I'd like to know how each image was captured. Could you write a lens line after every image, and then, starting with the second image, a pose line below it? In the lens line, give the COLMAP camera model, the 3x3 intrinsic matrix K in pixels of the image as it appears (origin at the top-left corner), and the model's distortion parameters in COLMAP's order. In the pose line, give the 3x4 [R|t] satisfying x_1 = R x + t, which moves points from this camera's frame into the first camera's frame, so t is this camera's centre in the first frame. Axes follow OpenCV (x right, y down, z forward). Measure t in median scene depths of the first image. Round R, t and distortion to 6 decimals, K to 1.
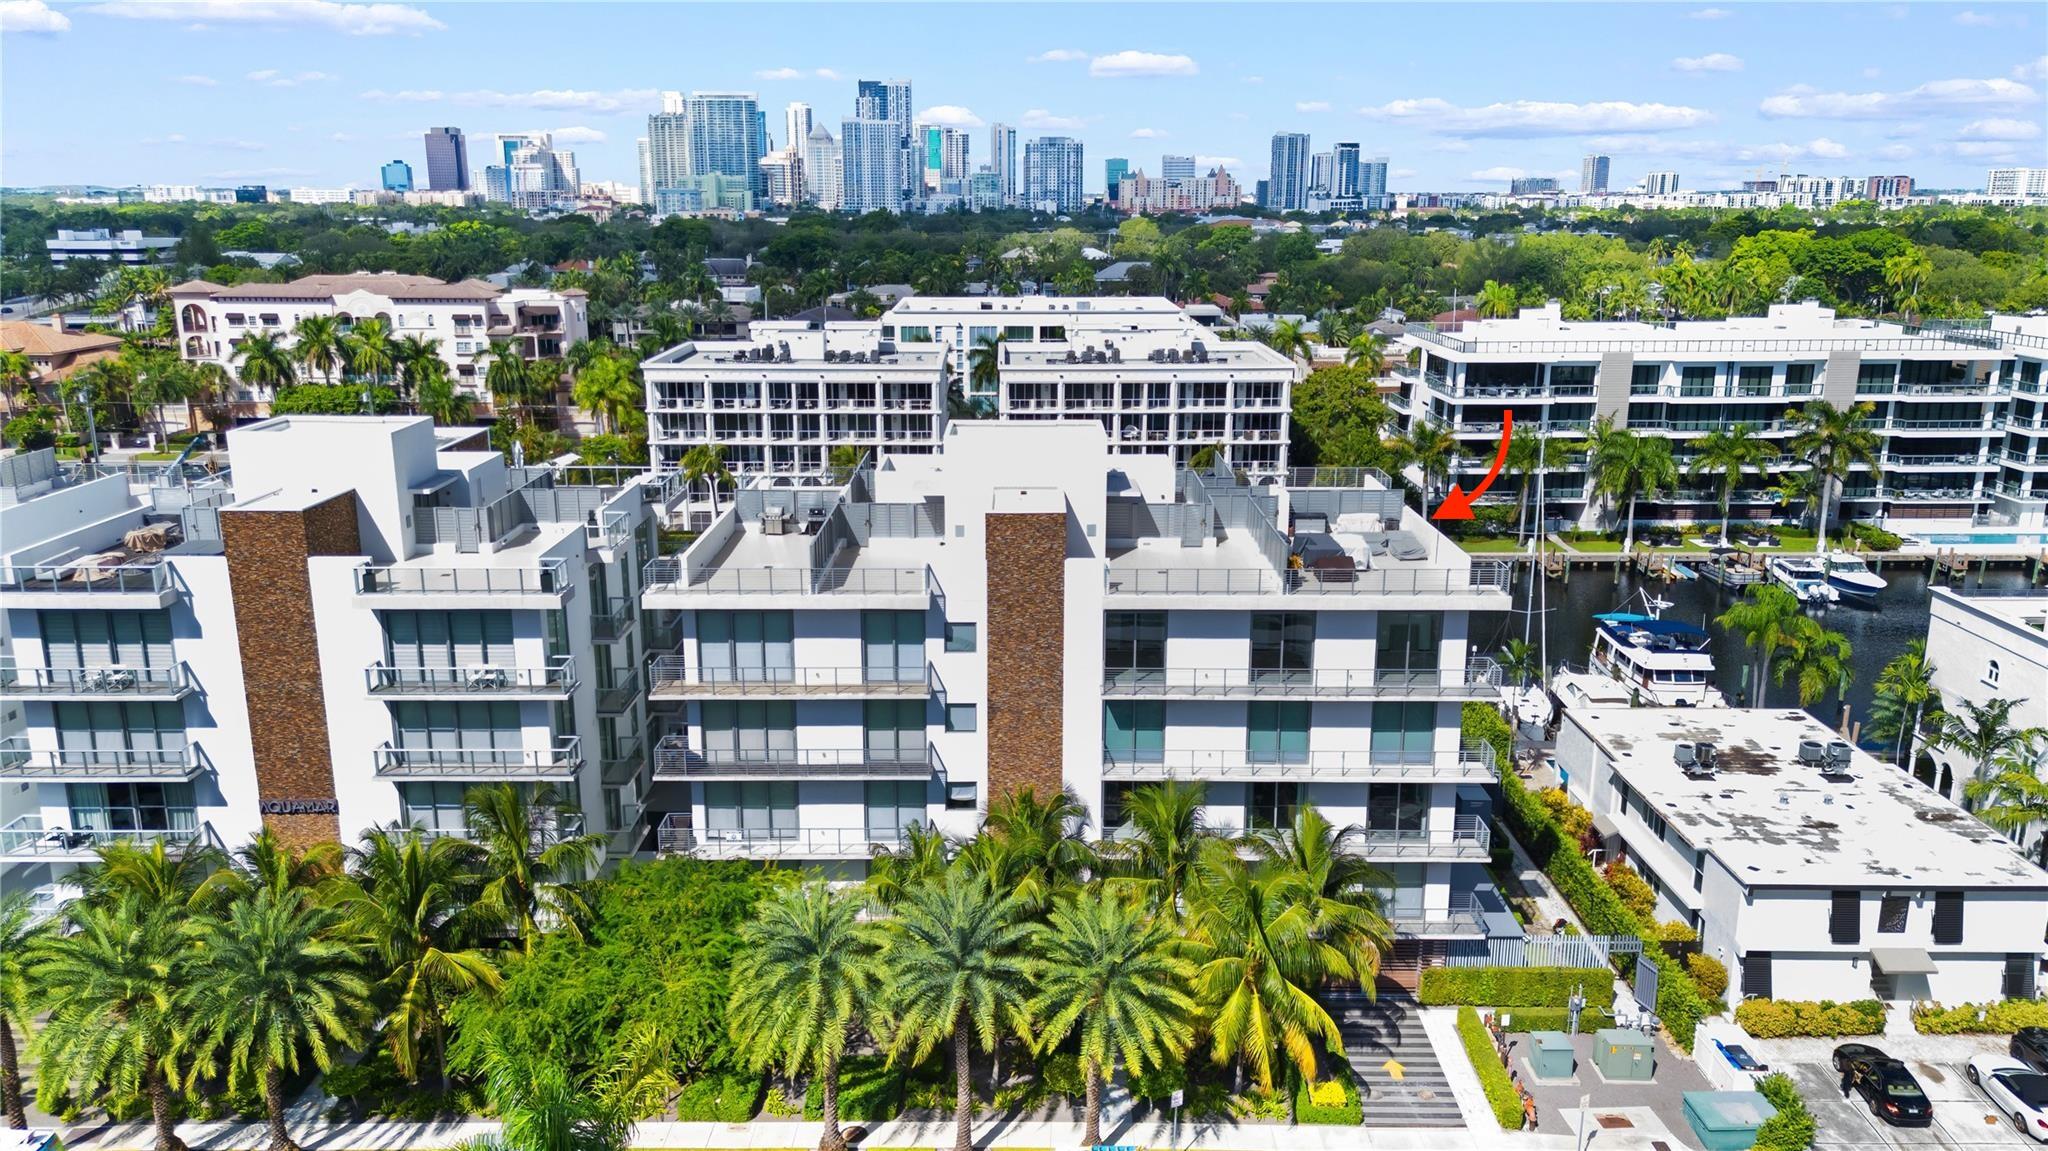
lens RADIAL K [[1499.9, 0, 1024.0], [0, 1499.9, 575.5], [0, 0, 1]] dist [0.058698, -0.068411]
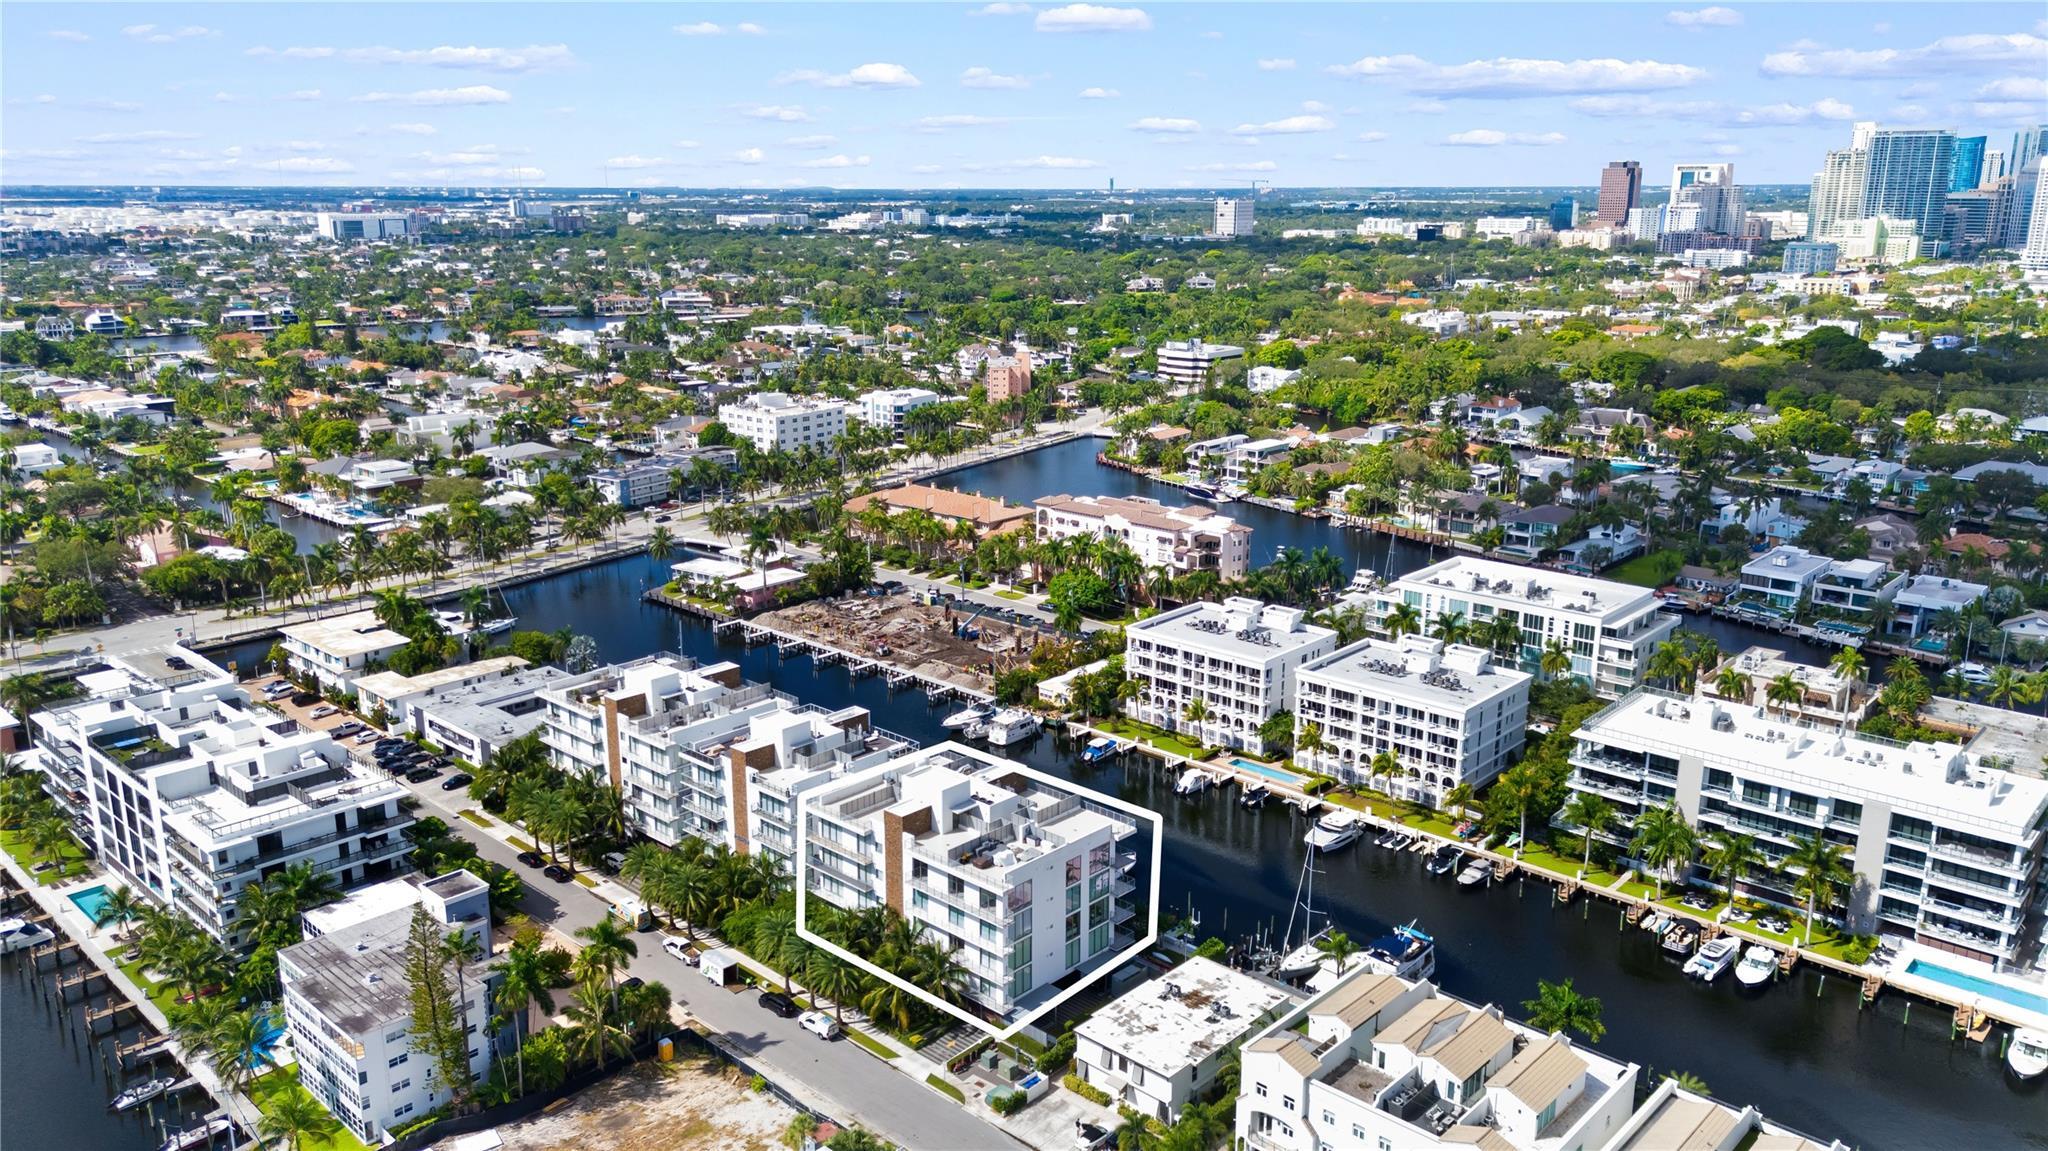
lens RADIAL K [[1499.9, 0, 1024.0], [0, 1499.9, 575.5], [0, 0, 1]] dist [0.058698, -0.068411]
pose [[0.722344, 0.172865, -0.669580, 0.832487], [-0.166578, 0.983237, 0.074137, -0.305909], [0.671172, 0.057985, 0.739031, -0.408794]]
